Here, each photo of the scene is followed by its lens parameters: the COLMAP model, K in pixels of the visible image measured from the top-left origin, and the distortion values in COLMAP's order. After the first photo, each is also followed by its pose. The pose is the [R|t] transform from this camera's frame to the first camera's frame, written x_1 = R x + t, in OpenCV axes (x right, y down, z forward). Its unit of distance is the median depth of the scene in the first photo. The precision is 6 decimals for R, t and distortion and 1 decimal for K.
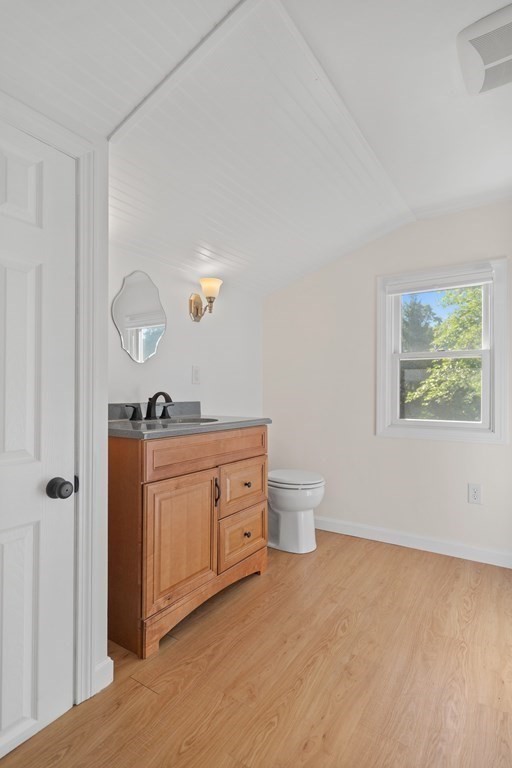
lens RADIAL K [[398.9, 0, 255.3], [0, 398.9, 385.8], [0, 0, 1]] dist [0.000769, 0.001533]
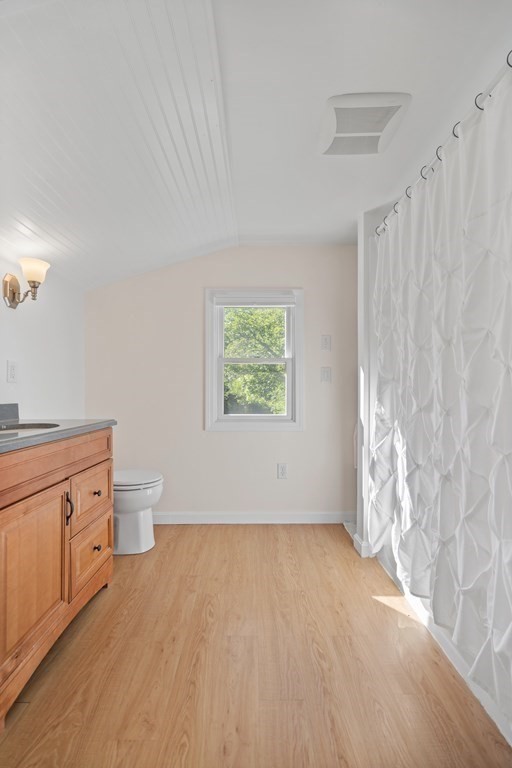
lens RADIAL K [[350.6, 0, 255.9], [0, 350.6, 387.5], [0, 0, 1]] dist [-0.002976, 0.001117]
pose [[0.834358, 0.000745, 0.551223, -0.155788], [-0.003156, 0.999989, 0.003426, 0.001558], [-0.551214, -0.004599, 0.834351, 0.130214]]
